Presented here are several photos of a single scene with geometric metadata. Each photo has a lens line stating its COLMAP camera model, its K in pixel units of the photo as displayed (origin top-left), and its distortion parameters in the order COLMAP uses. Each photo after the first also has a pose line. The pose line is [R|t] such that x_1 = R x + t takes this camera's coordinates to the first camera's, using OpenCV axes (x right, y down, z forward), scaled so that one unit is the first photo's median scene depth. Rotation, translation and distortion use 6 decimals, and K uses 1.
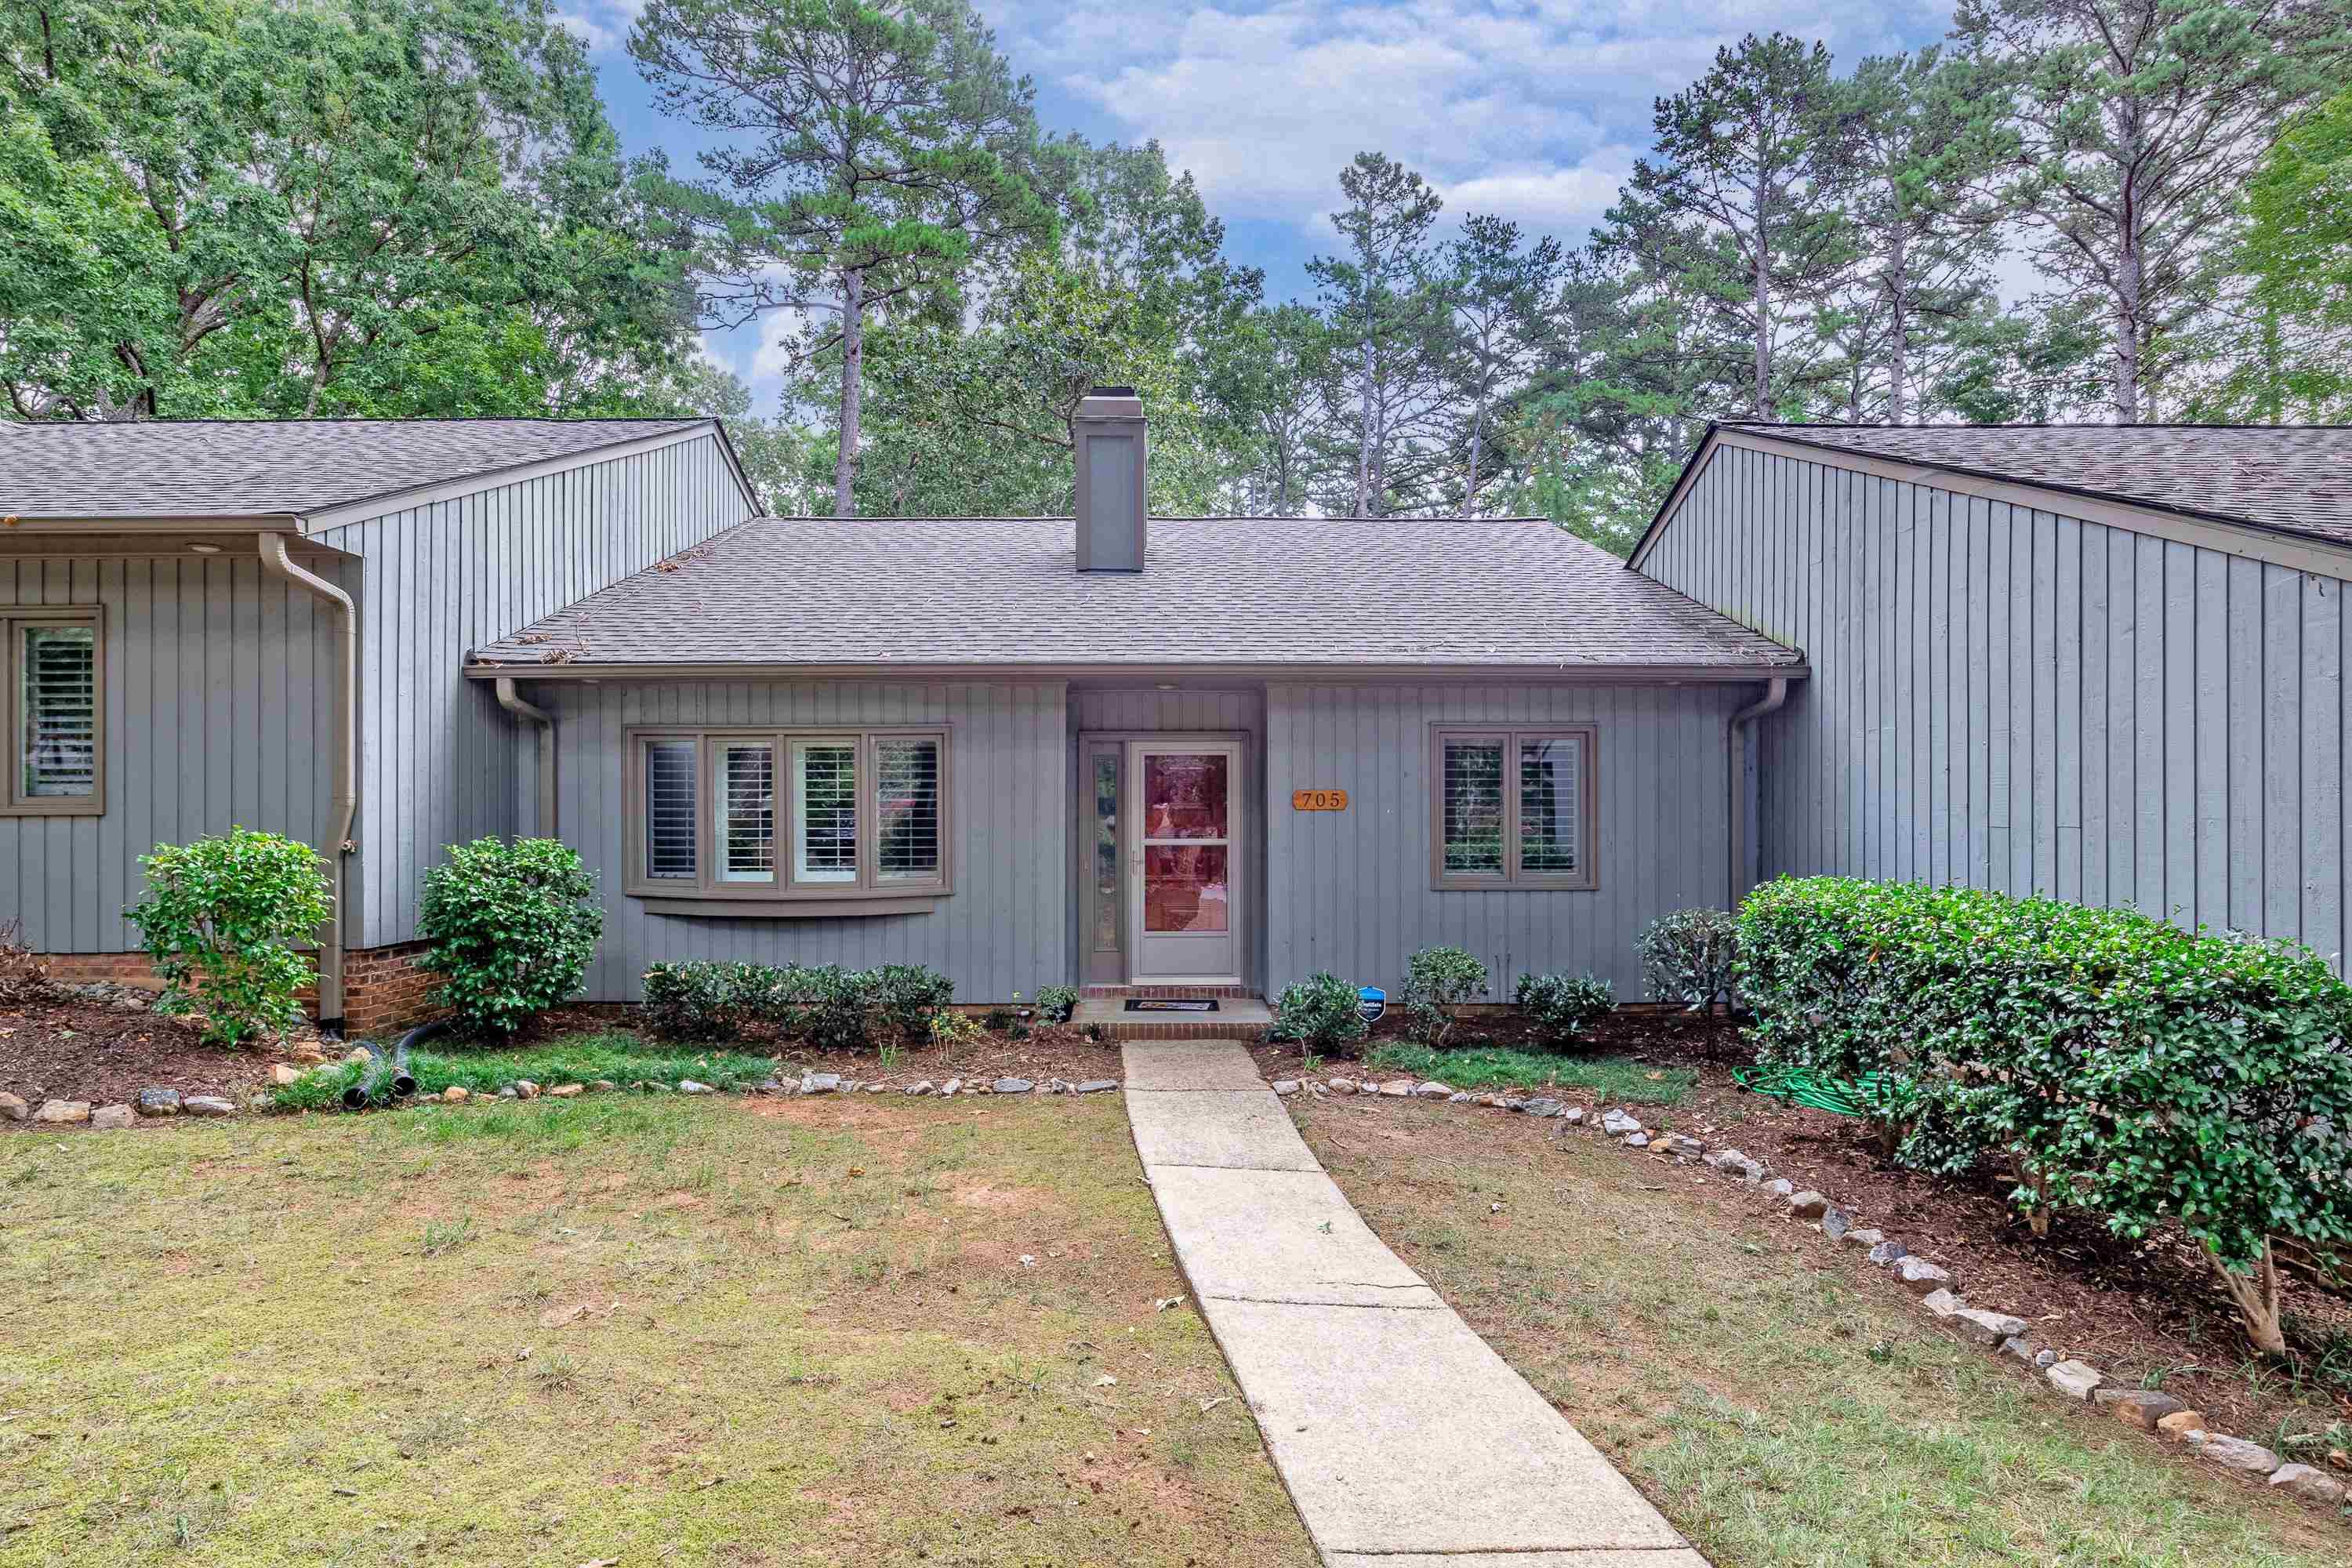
lens RADIAL K [[1240.2, 0, 1176.5], [0, 1240.2, 838.9], [0, 0, 1]] dist [-0.003787, -0.002496]
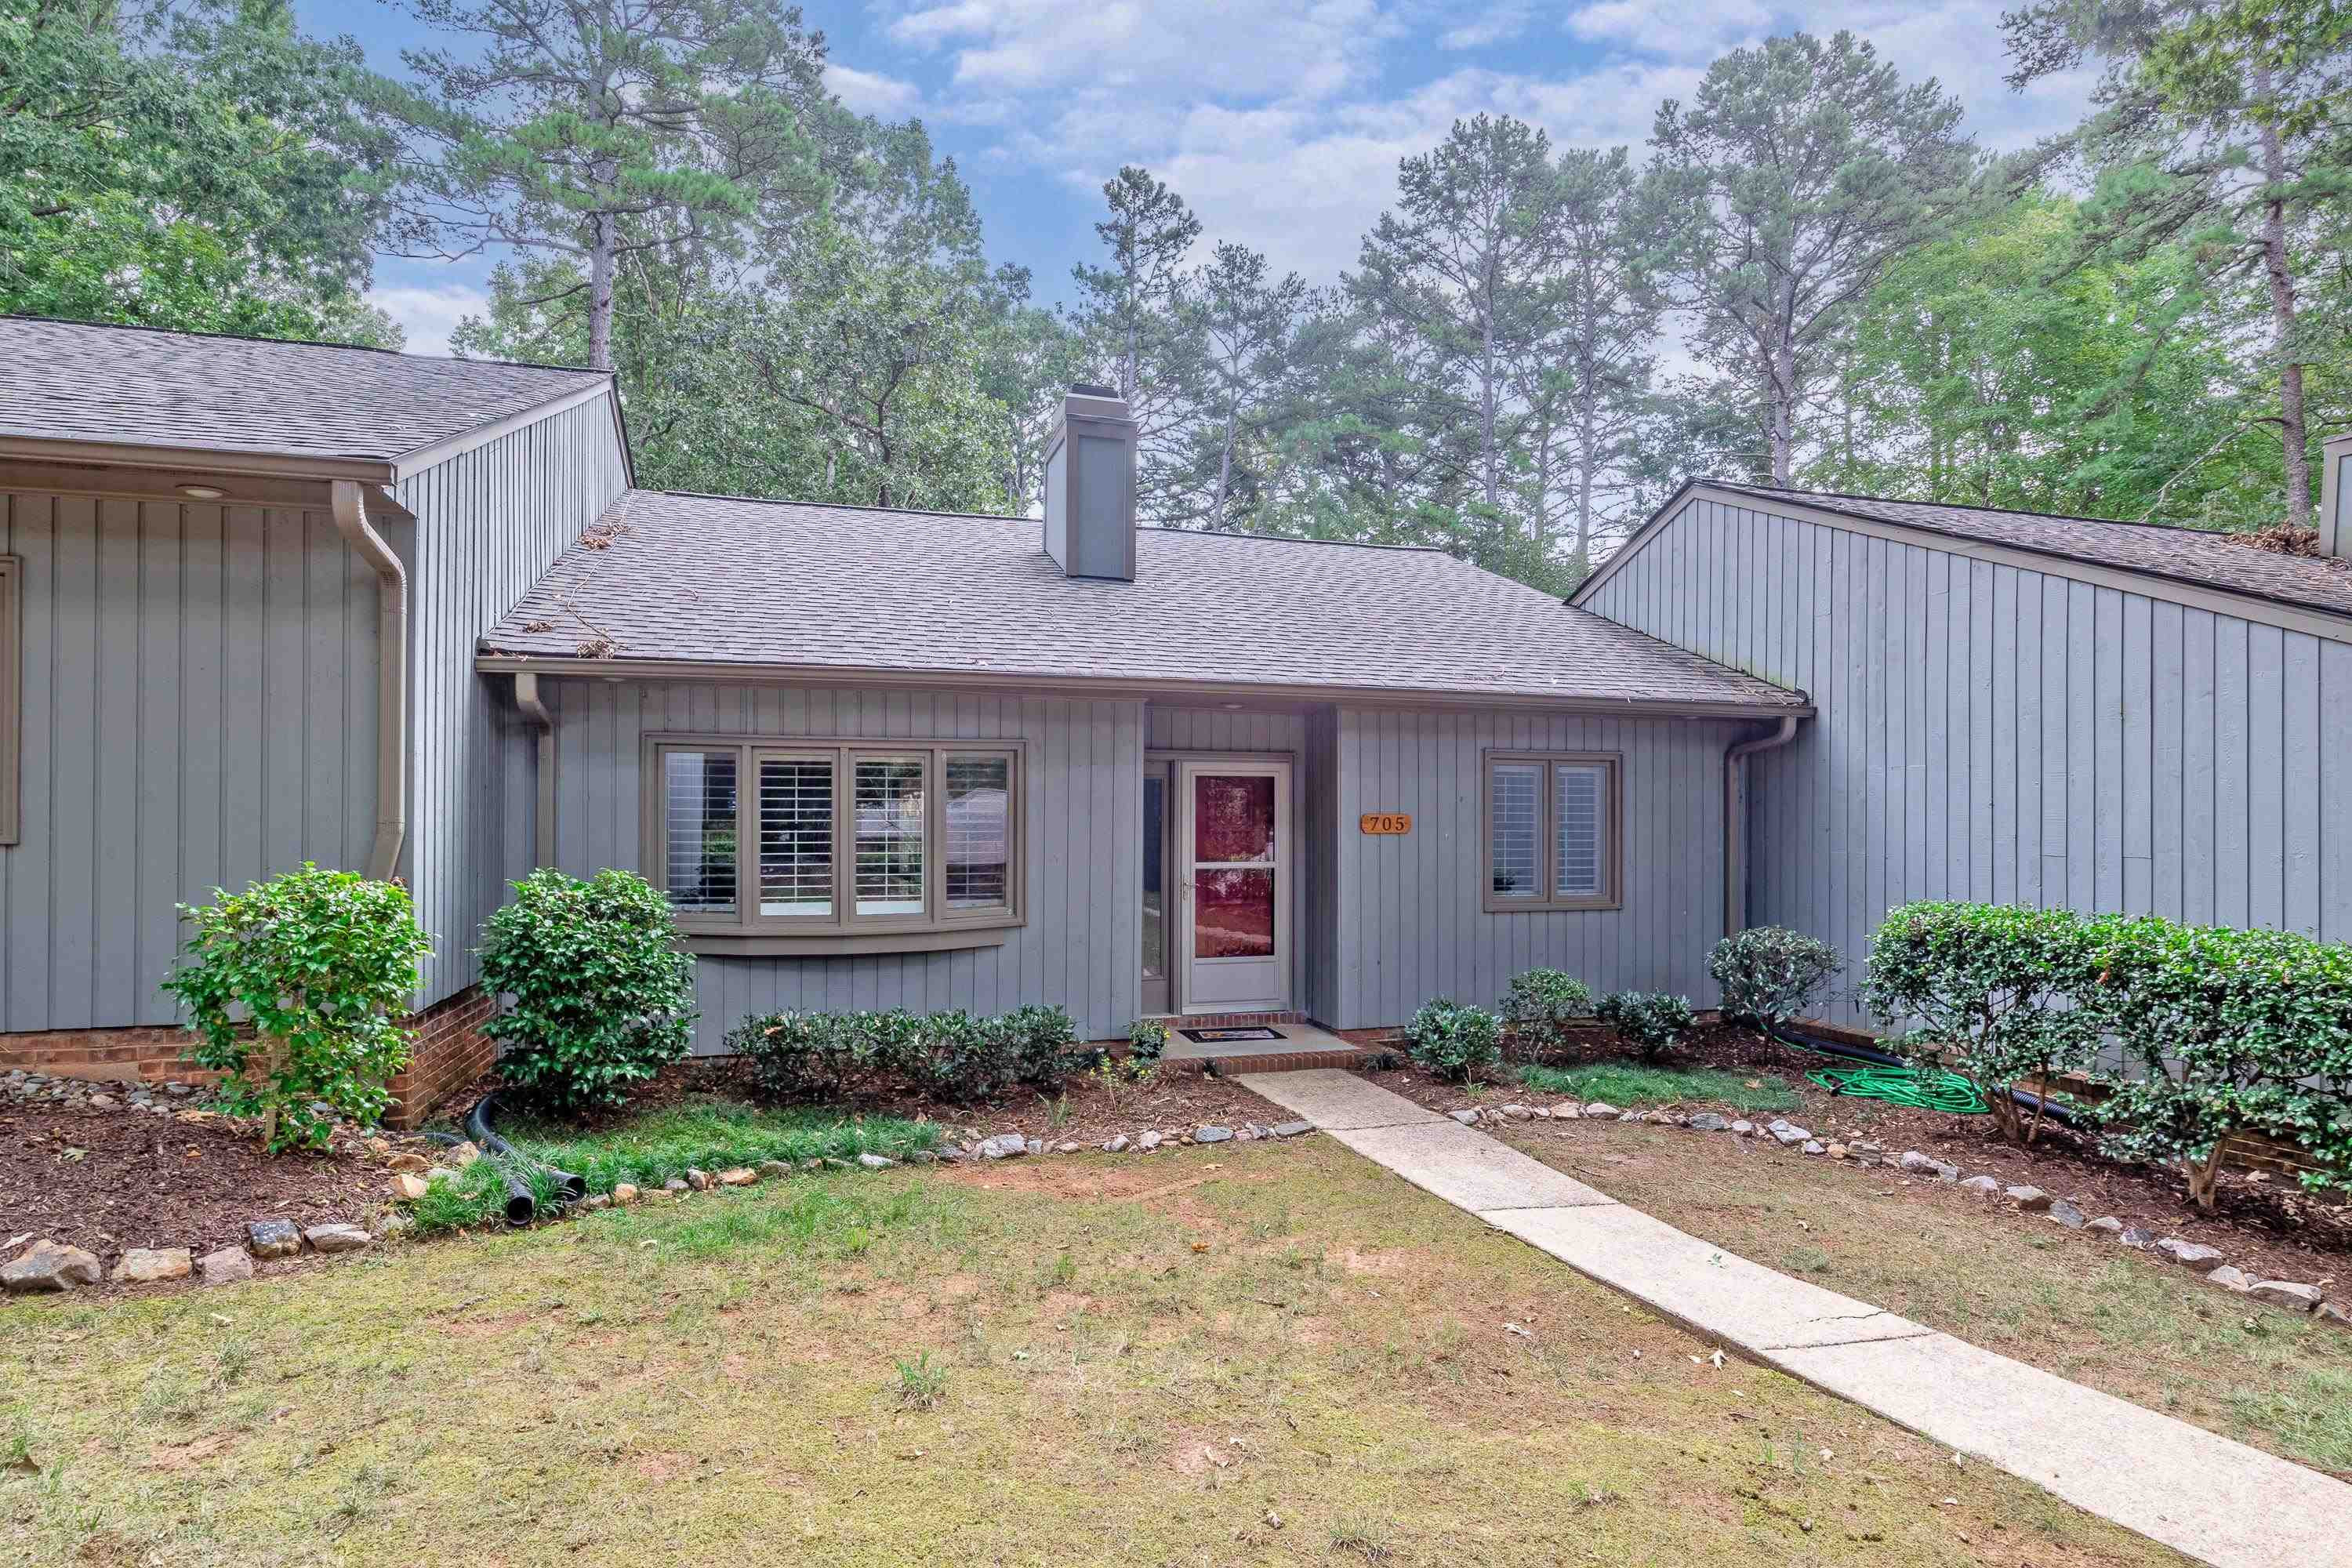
lens RADIAL K [[1240.2, 0, 1176.5], [0, 1240.2, 838.9], [0, 0, 1]] dist [-0.003787, -0.002496]
pose [[0.959433, 0.000848, 0.281935, -0.349880], [-0.000071, 0.999996, -0.002766, -0.017308], [-0.281936, 0.002634, 0.959430, 0.090798]]
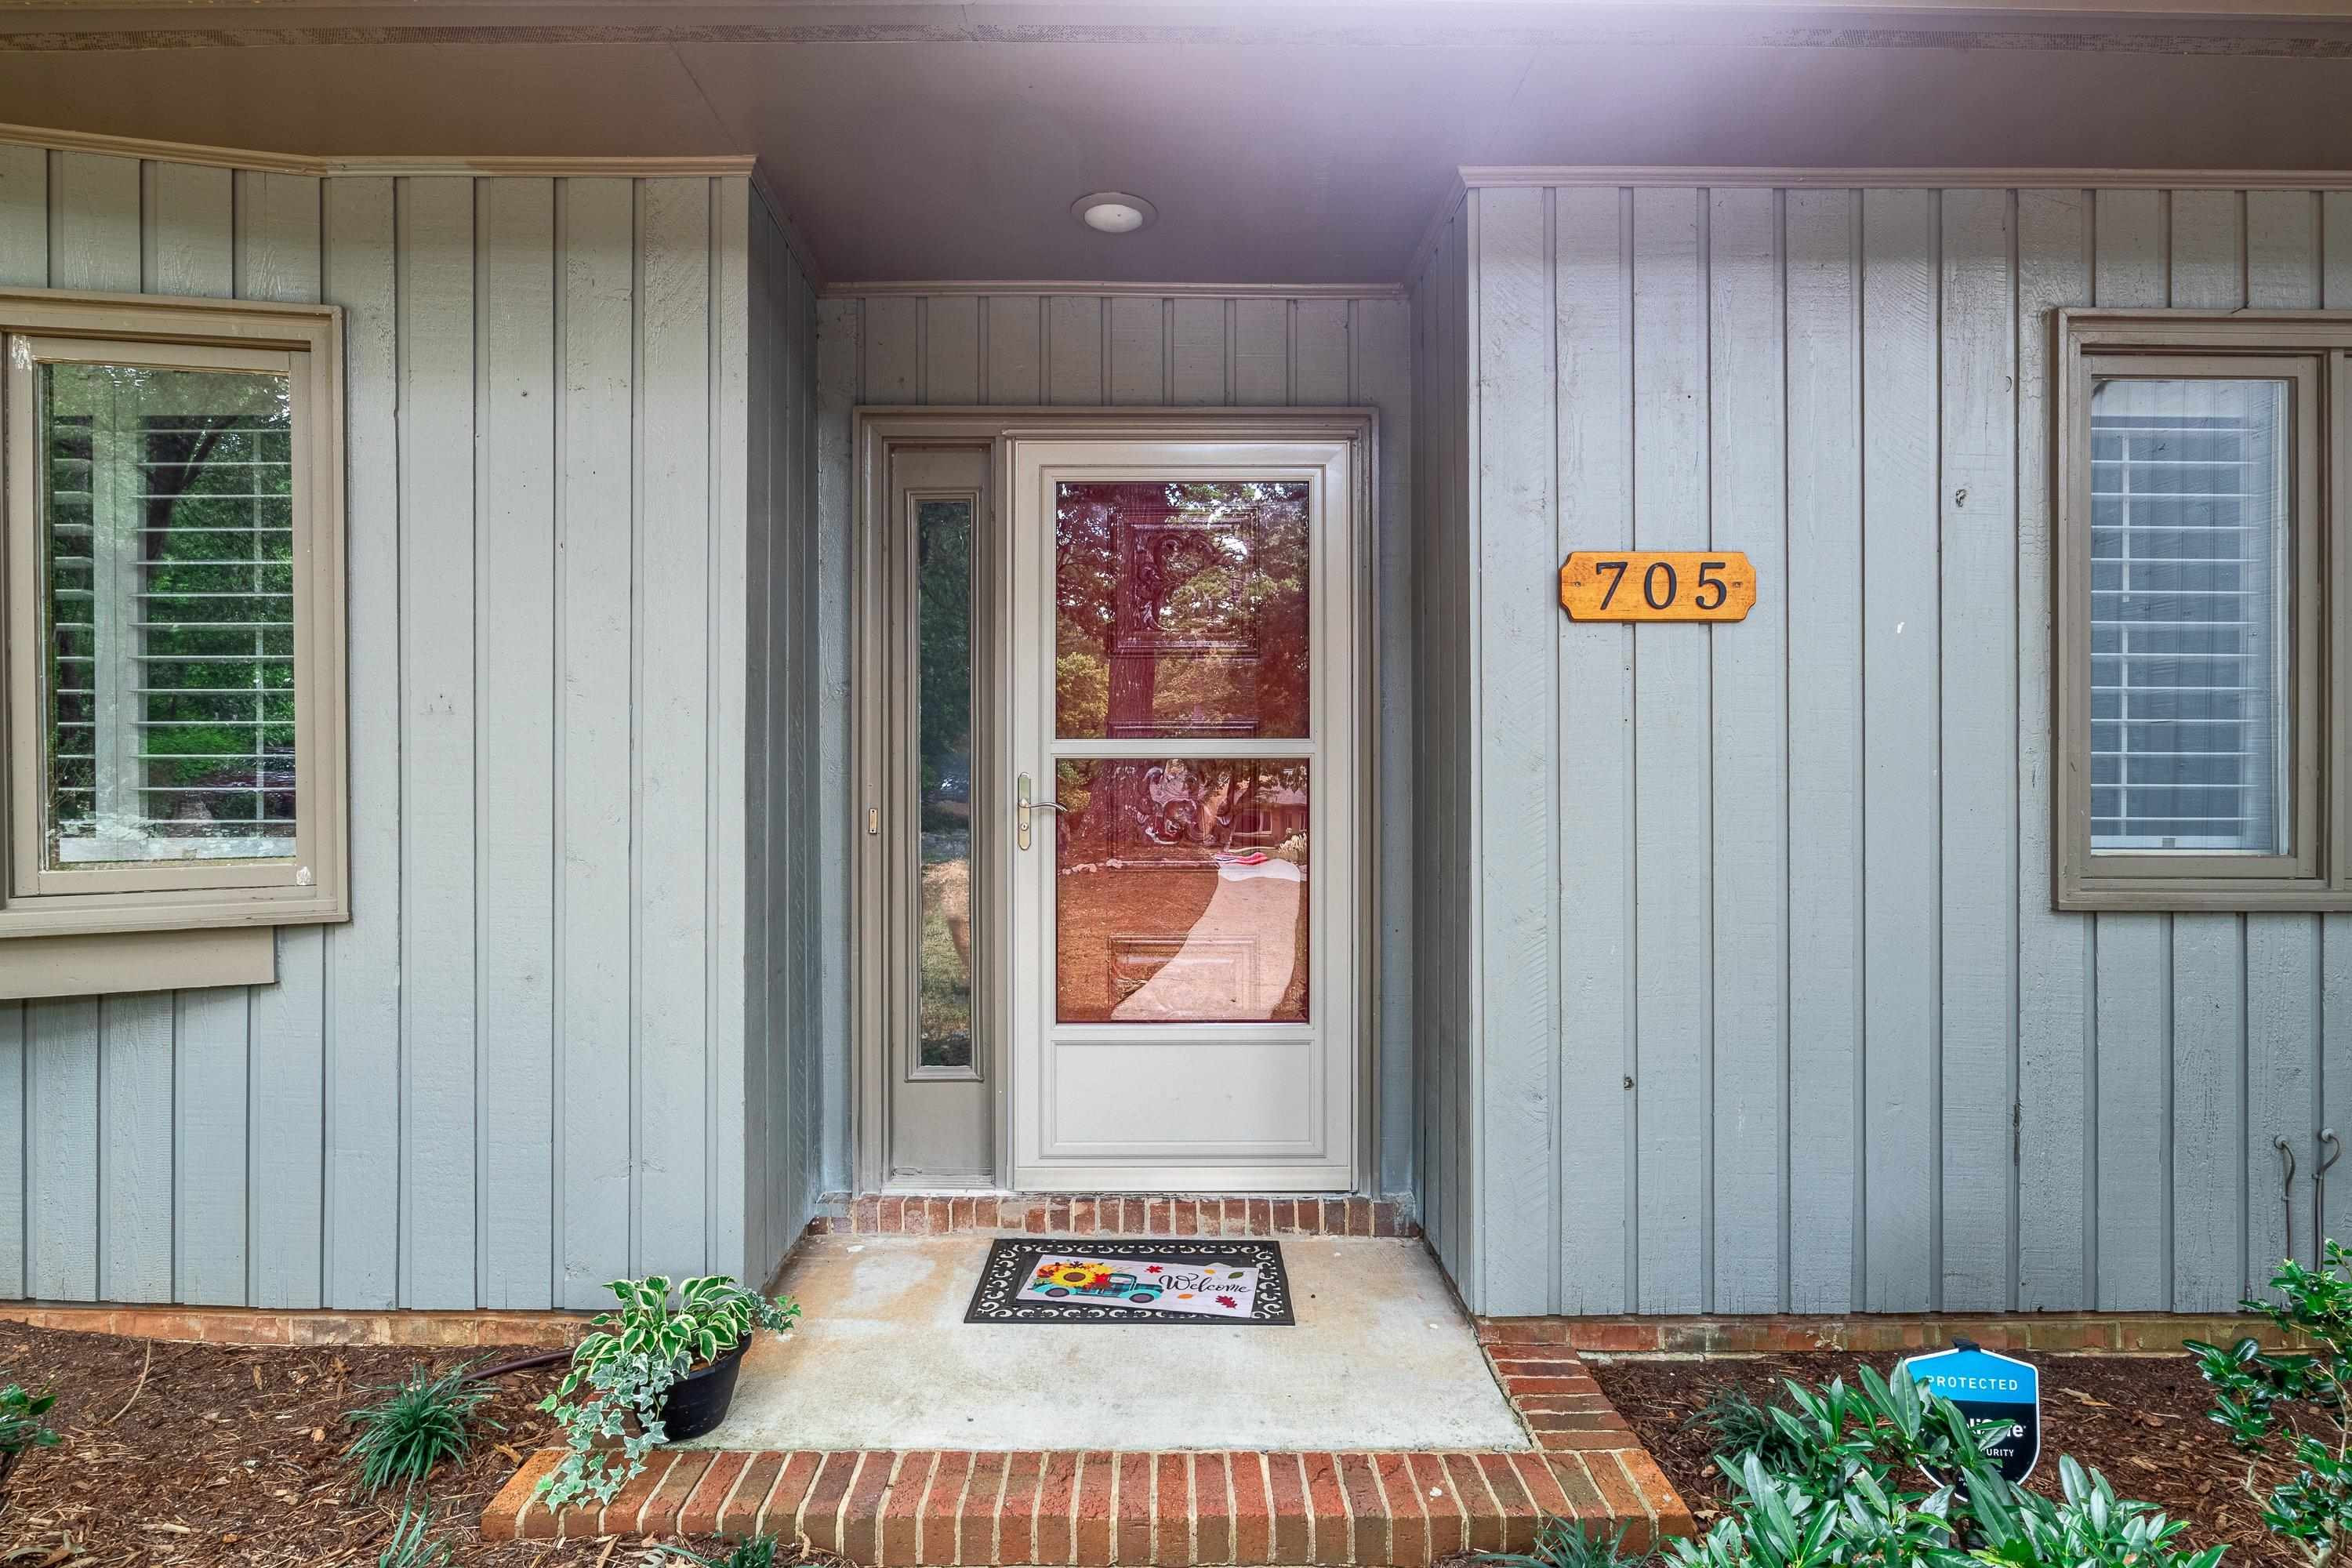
lens RADIAL K [[1185.1, 0, 1182.0], [0, 1185.1, 805.2], [0, 0, 1]] dist [-0.030610, 0.012741]
pose [[0.999876, 0.001967, -0.015626, 0.014269], [-0.001937, 0.999996, 0.001962, 0.018479], [0.015630, -0.001932, 0.999876, 0.779517]]
